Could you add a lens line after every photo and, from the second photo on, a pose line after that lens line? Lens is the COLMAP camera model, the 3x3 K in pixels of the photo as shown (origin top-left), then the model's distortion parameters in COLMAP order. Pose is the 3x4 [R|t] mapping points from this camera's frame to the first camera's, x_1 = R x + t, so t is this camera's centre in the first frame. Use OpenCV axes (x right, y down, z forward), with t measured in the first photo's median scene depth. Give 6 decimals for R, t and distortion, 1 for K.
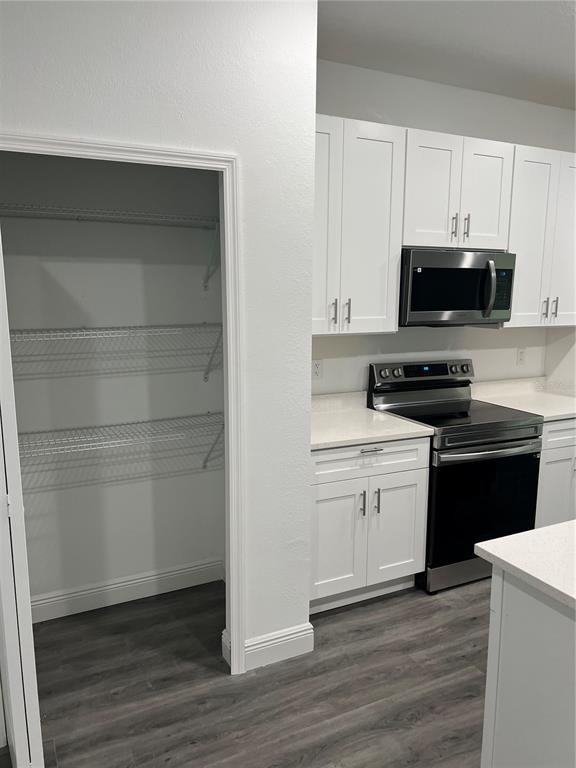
lens RADIAL K [[583.3, 0, 288.0], [0, 583.3, 384.0], [0, 0, 1]] dist [0.061195, -0.066810]
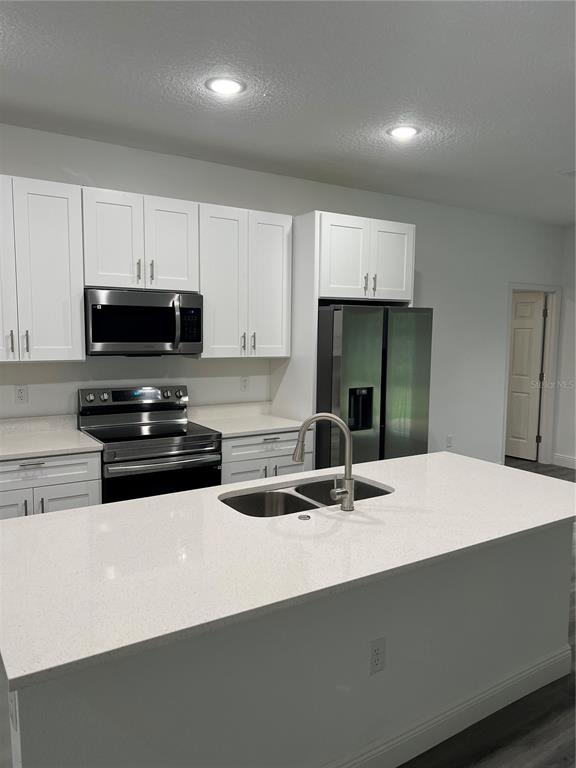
lens RADIAL K [[583.3, 0, 288.0], [0, 583.3, 384.0], [0, 0, 1]] dist [0.061195, -0.066810]
pose [[0.990865, -0.001767, 0.134843, 0.418462], [0.009700, 0.998258, -0.058199, 0.026515], [-0.134506, 0.058975, 0.989156, -0.174384]]
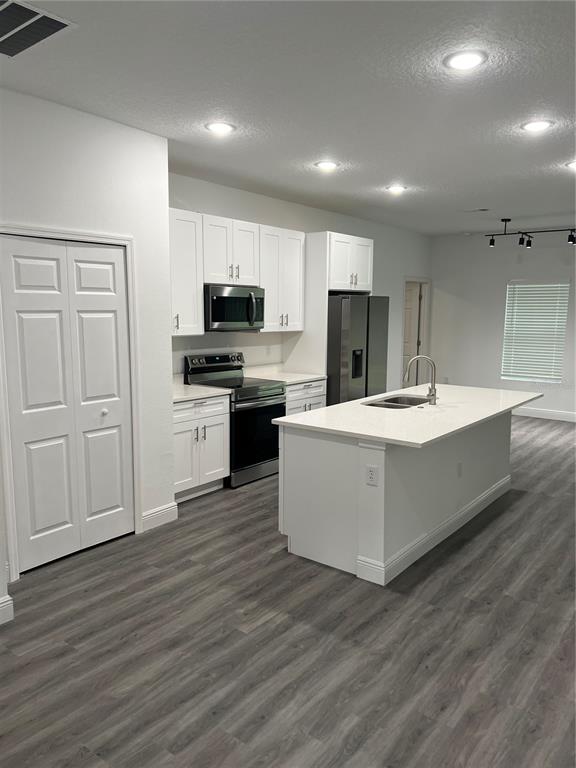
lens RADIAL K [[570.9, 0, 287.8], [0, 570.9, 386.3], [0, 0, 1]] dist [0.062792, 0.000539]
pose [[0.898814, -0.056988, 0.434610, -0.307397], [0.066085, 0.997797, -0.005835, 0.080177], [-0.433320, 0.033966, 0.900600, -0.545197]]
